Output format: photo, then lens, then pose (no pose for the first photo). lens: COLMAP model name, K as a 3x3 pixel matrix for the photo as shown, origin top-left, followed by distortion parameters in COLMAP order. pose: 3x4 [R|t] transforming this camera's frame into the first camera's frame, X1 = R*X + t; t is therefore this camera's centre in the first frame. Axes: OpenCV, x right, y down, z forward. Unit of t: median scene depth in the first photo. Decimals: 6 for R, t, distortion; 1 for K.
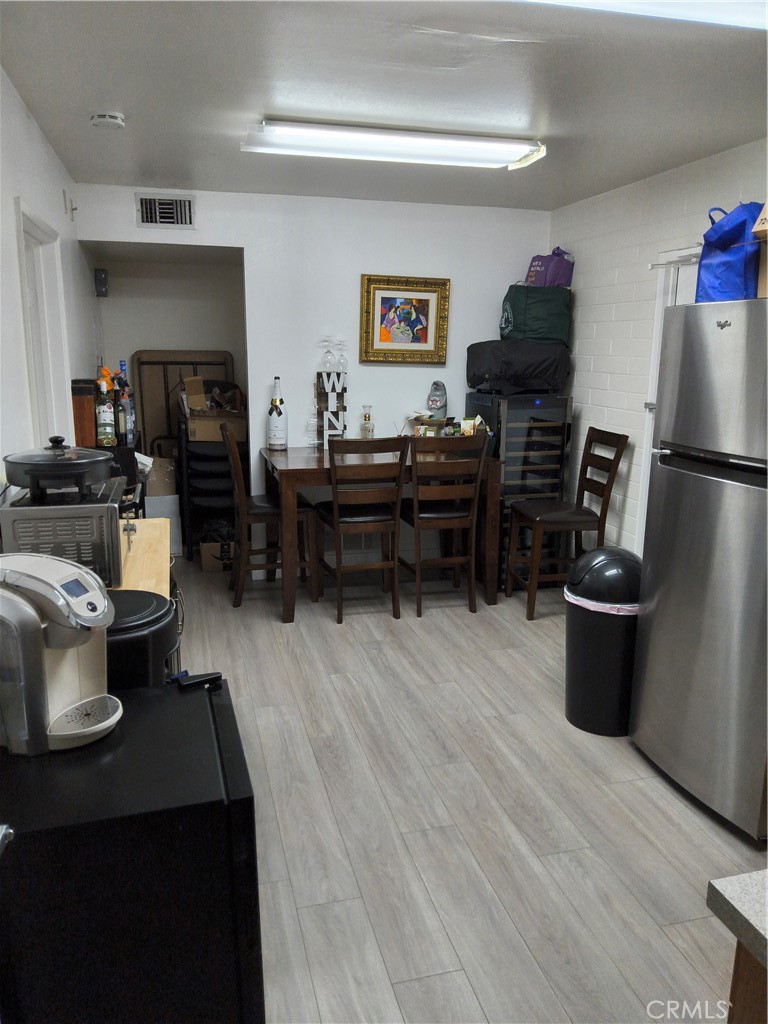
lens RADIAL K [[768.8, 0, 384.0], [0, 768.8, 512.0], [0, 0, 1]] dist [-0.002962, -0.026222]
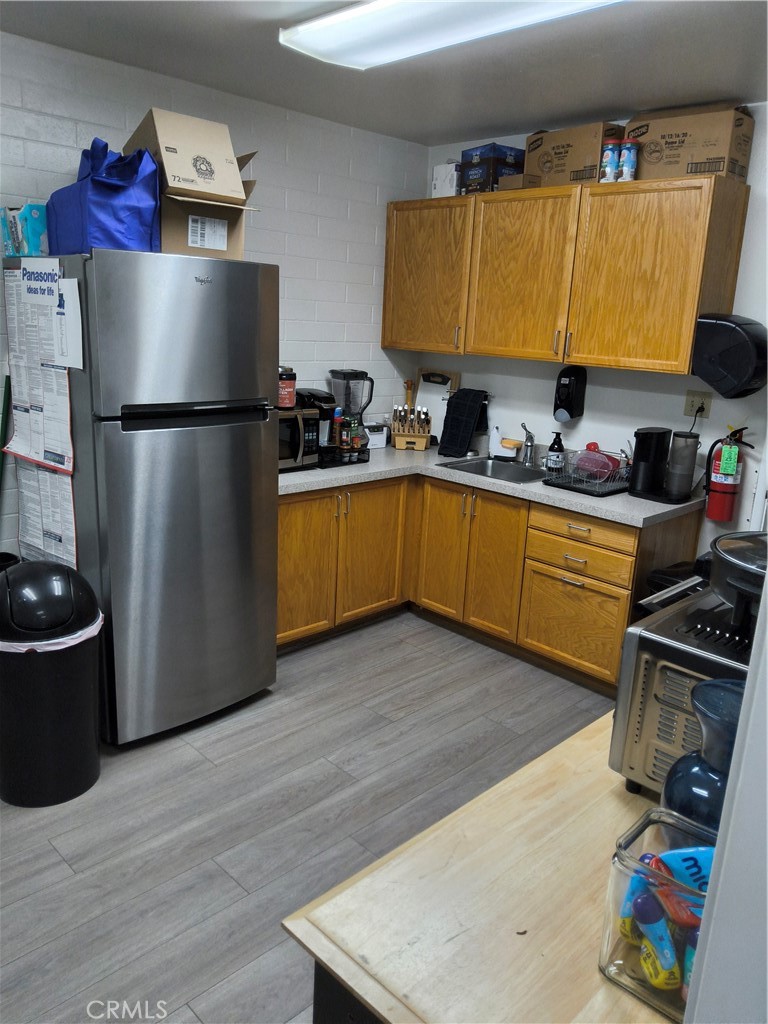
lens RADIAL K [[768.8, 0, 384.0], [0, 768.8, 512.0], [0, 0, 1]] dist [-0.002962, -0.026222]
pose [[-0.500027, -0.245267, 0.830552, -0.562128], [0.133677, 0.925702, 0.353844, -0.255670], [-0.855630, 0.287957, -0.430090, 1.182095]]
